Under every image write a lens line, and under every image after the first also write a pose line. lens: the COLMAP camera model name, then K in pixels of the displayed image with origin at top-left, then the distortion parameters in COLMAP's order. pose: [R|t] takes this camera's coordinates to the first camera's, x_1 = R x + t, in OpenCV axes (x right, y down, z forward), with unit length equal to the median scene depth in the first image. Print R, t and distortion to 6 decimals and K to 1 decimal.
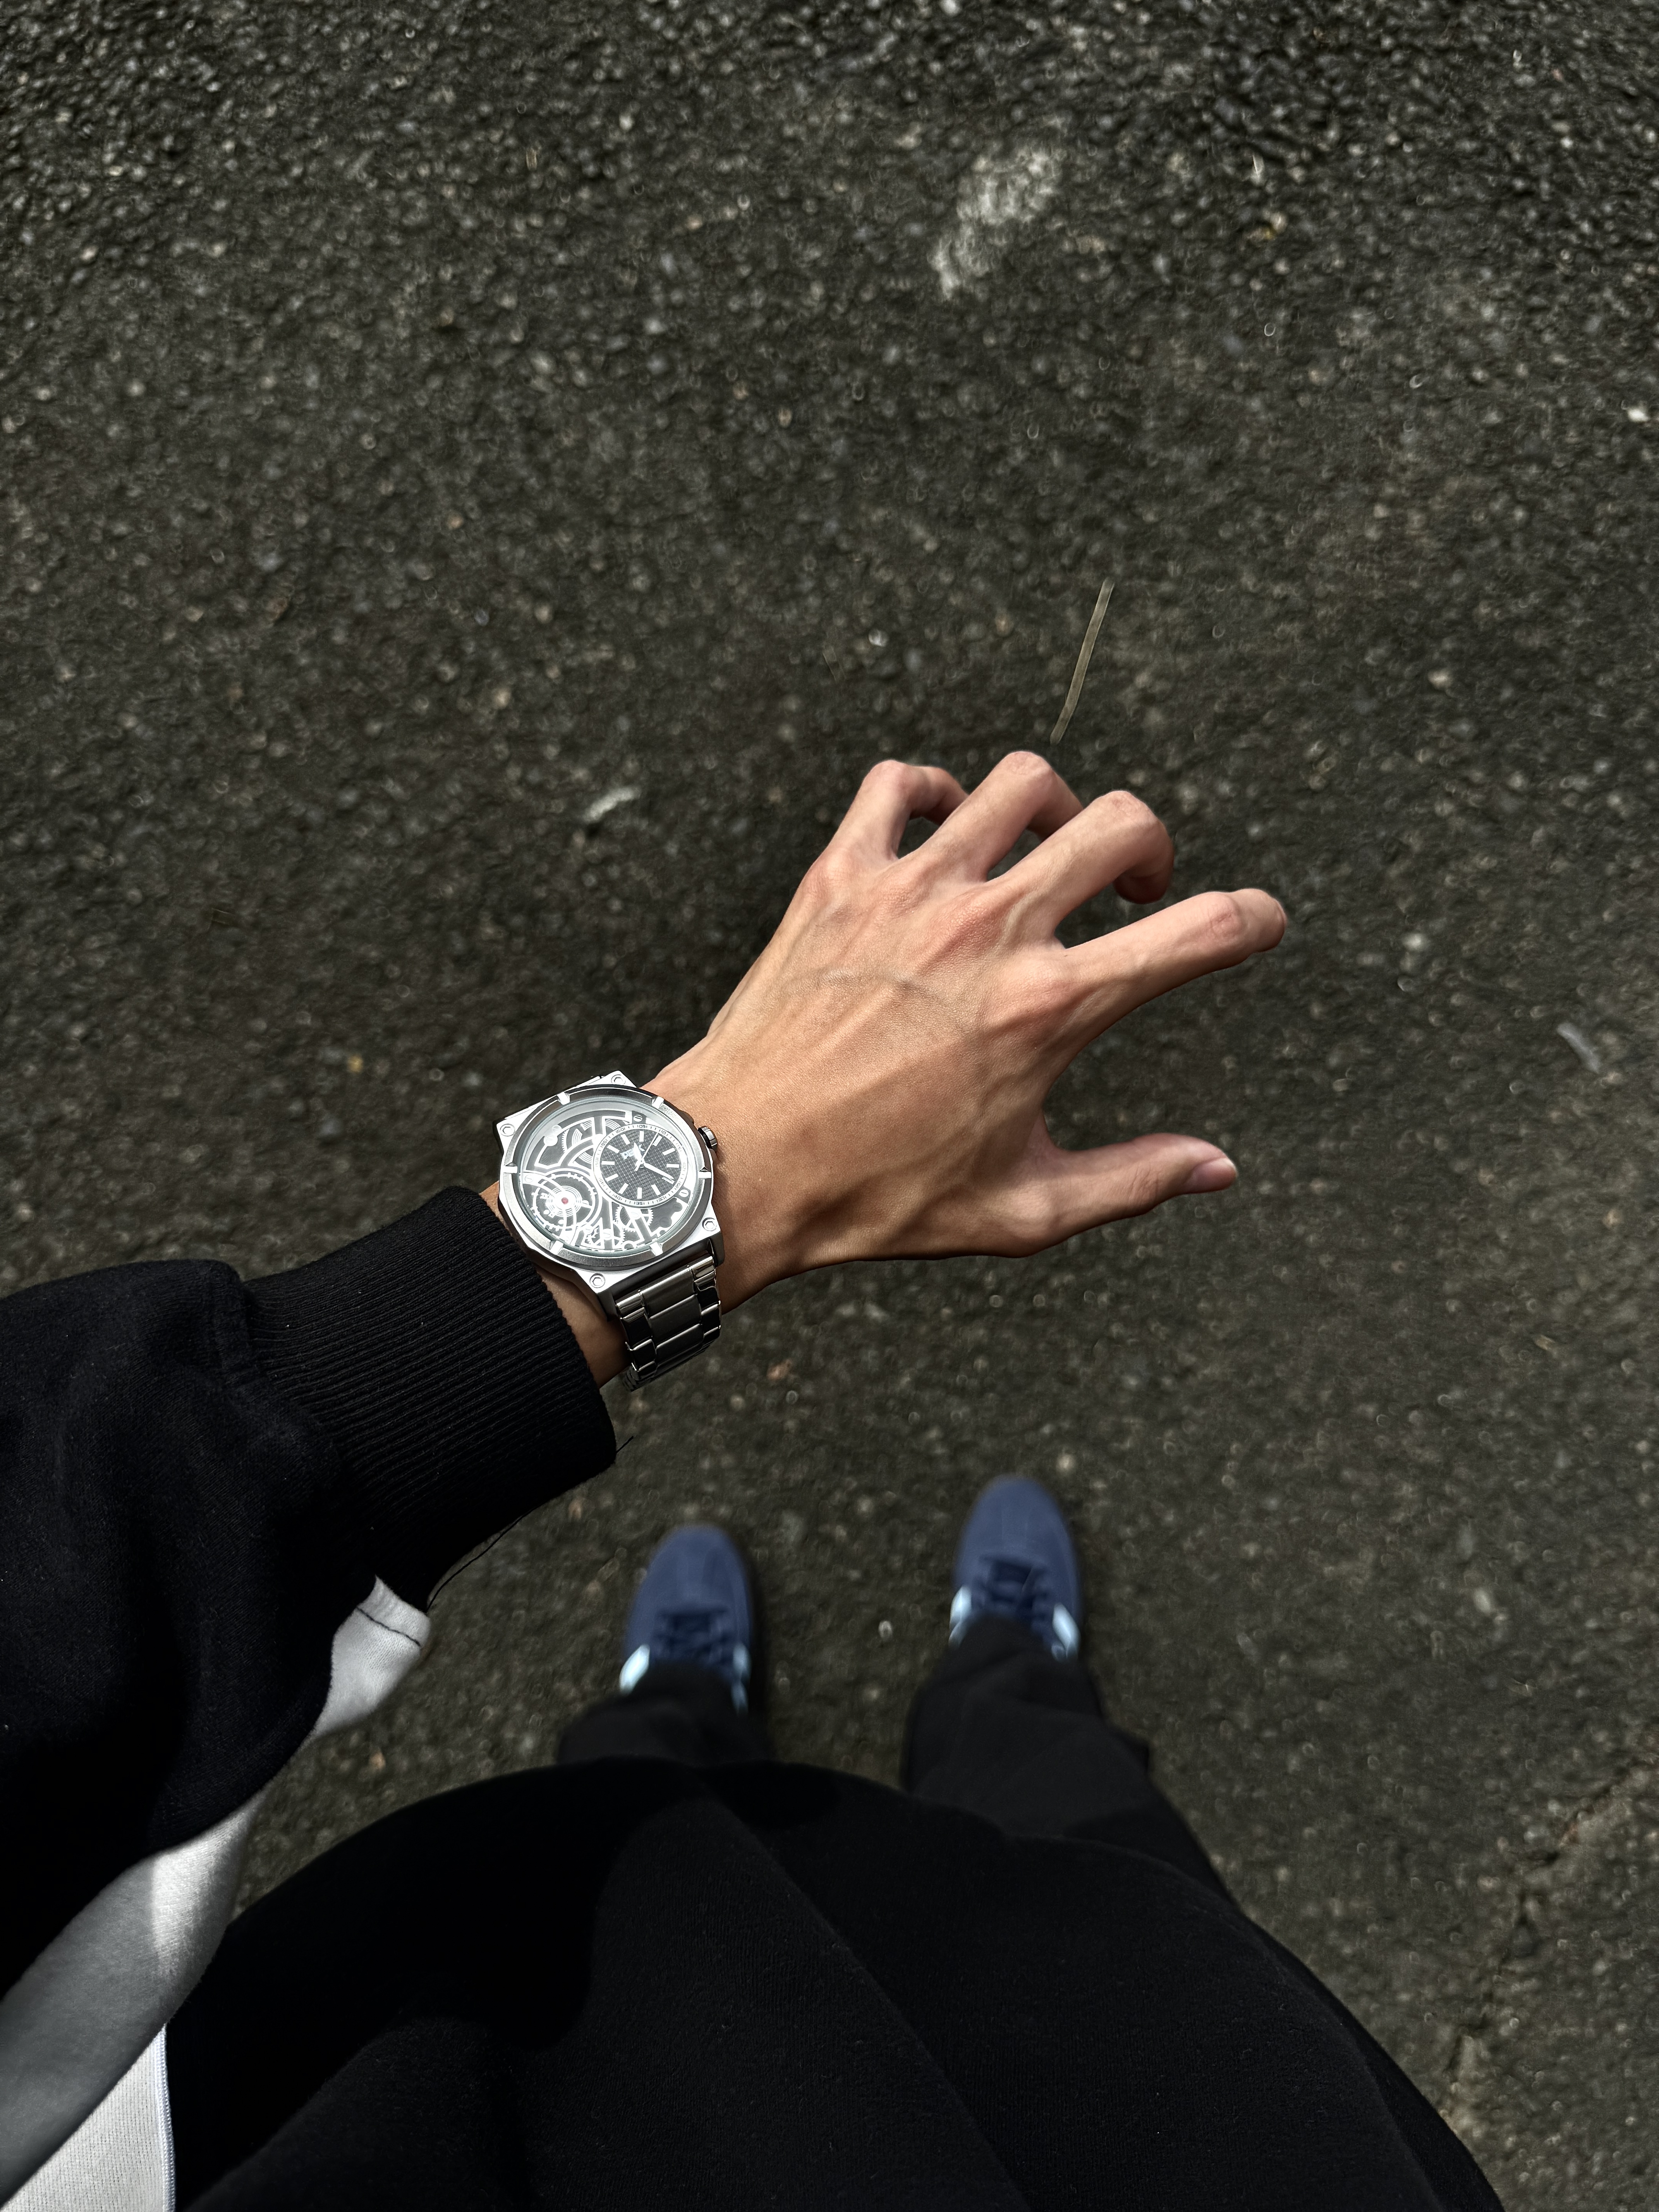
lens RADIAL K [[1546.2, 0, 836.5], [0, 1546.2, 1119.8], [0, 0, 1]] dist [-0.001769, -0.009280]
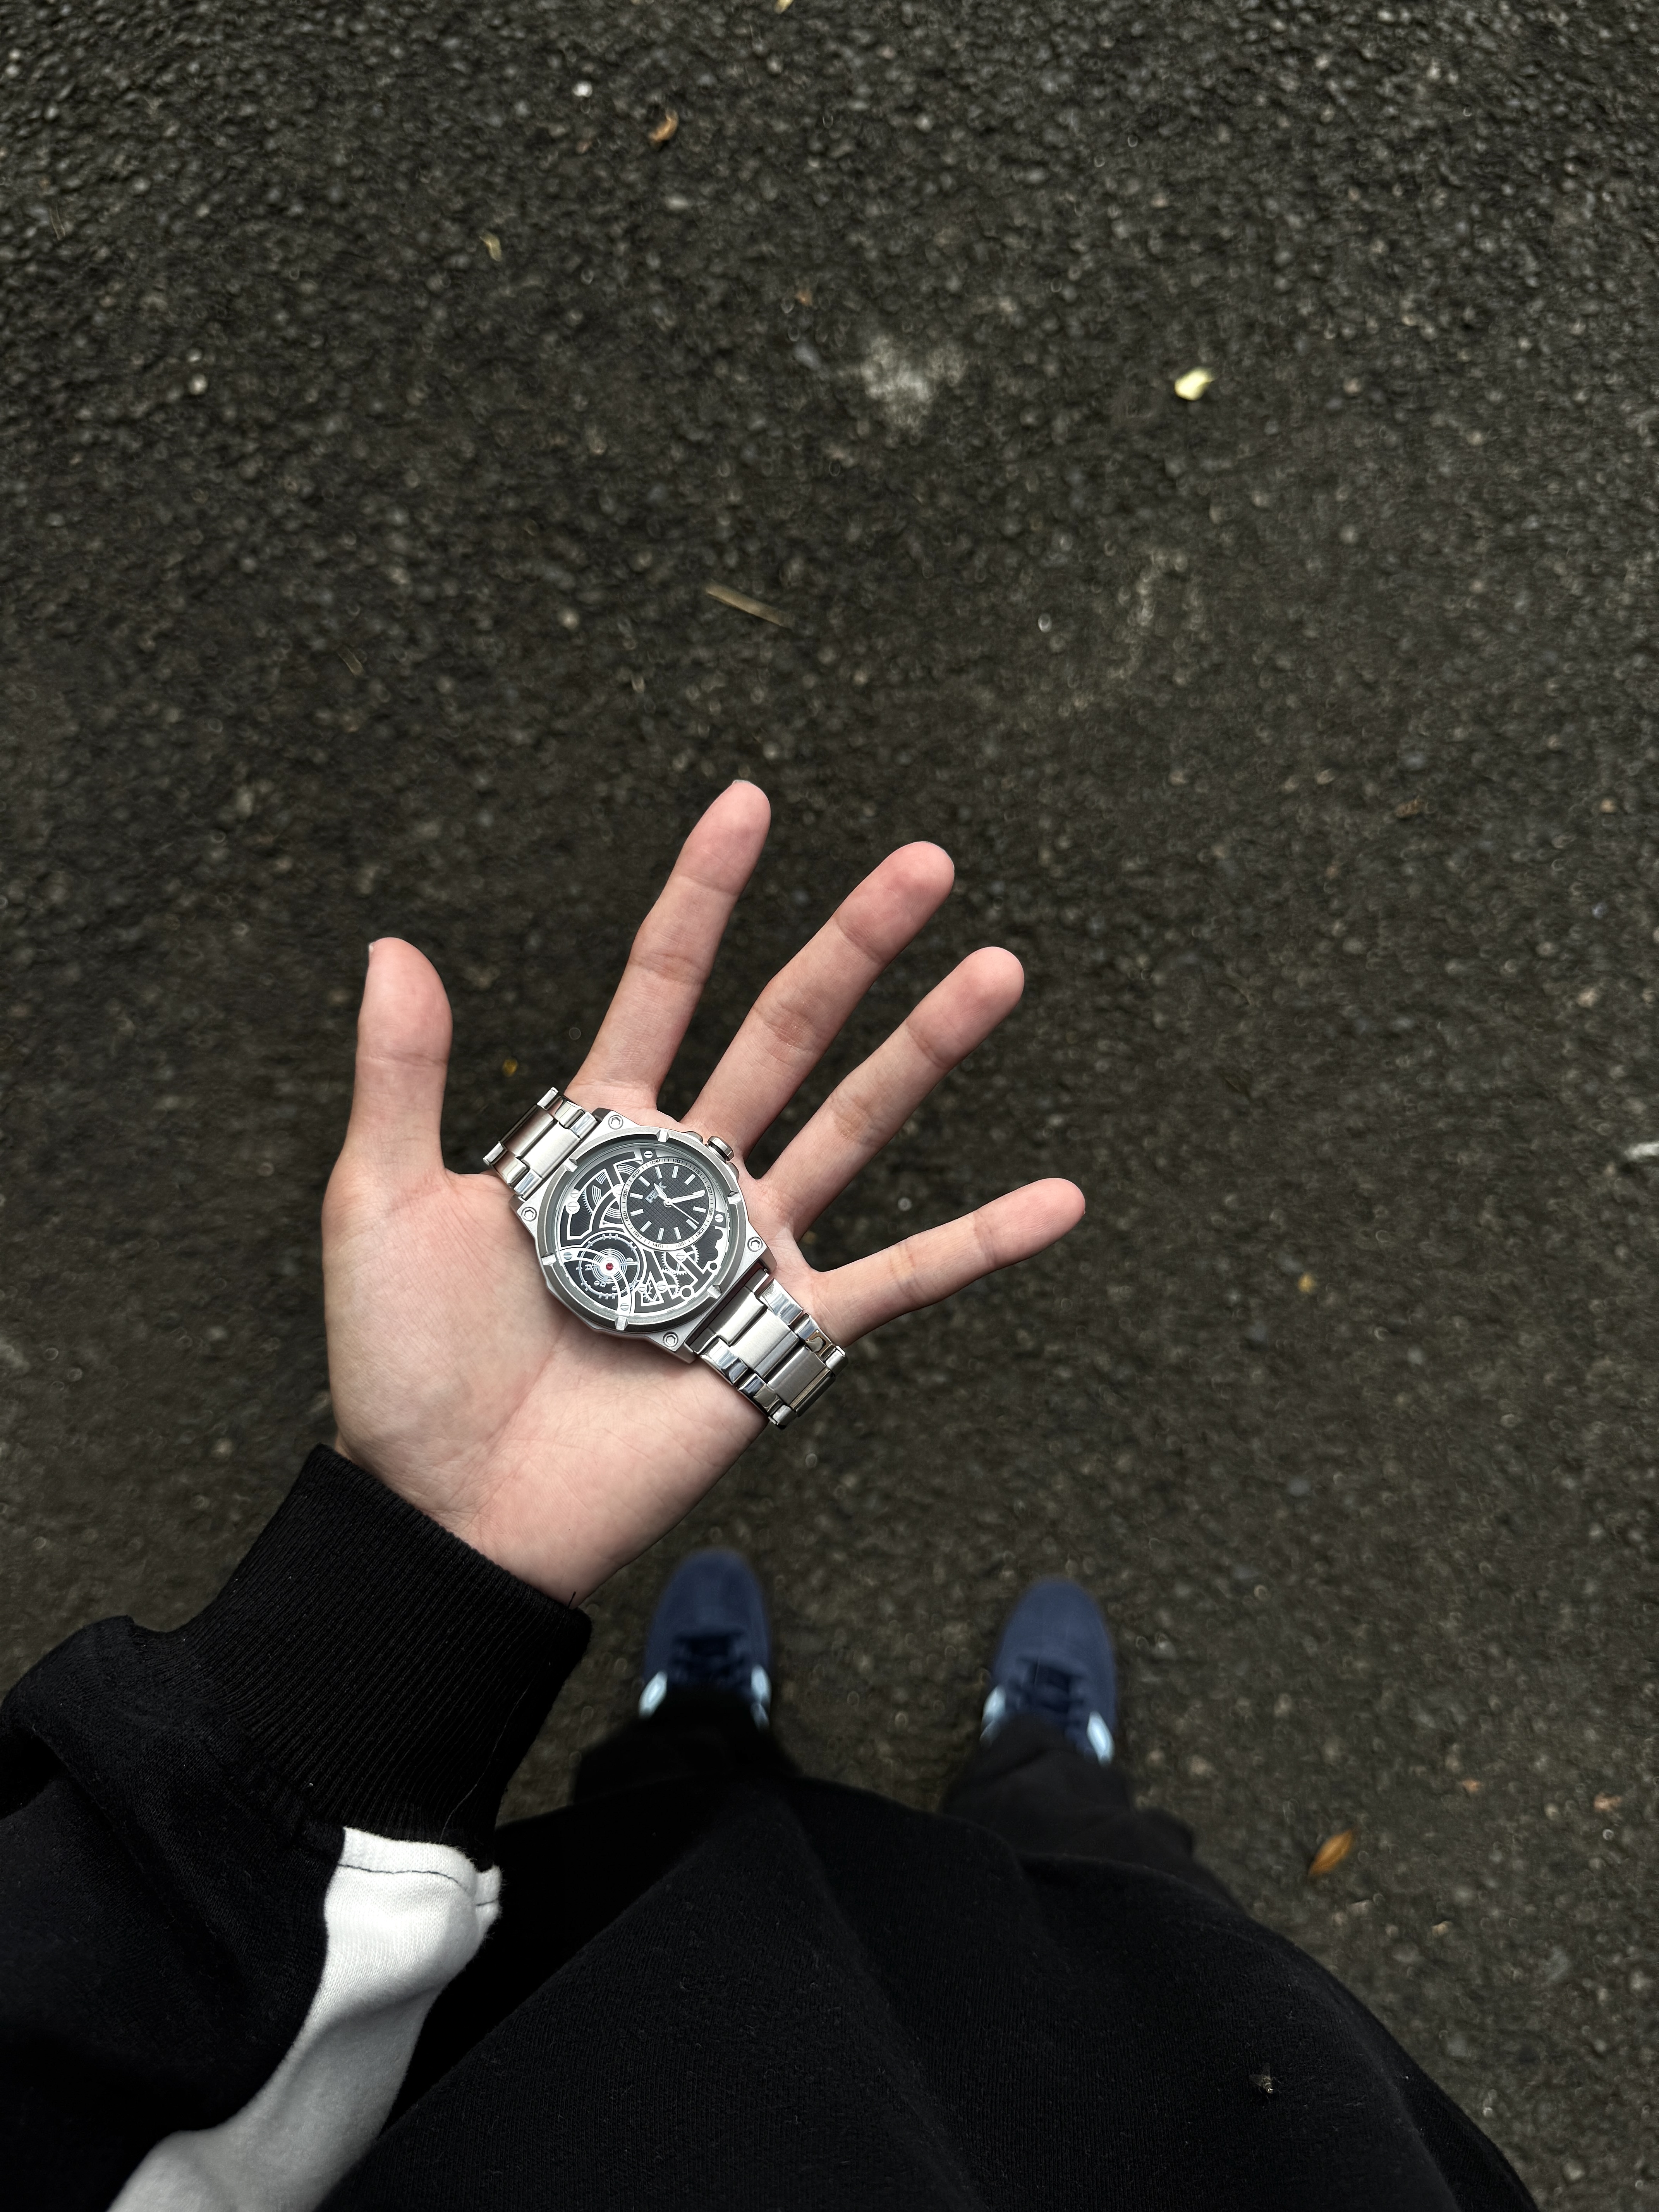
lens RADIAL K [[1546.2, 0, 836.5], [0, 1546.2, 1119.8], [0, 0, 1]] dist [-0.001769, -0.009280]
pose [[0.889446, 0.446501, -0.097586, -0.481200], [-0.448495, 0.893784, 0.001680, 0.002408], [0.087971, 0.042273, 0.995226, 0.008267]]
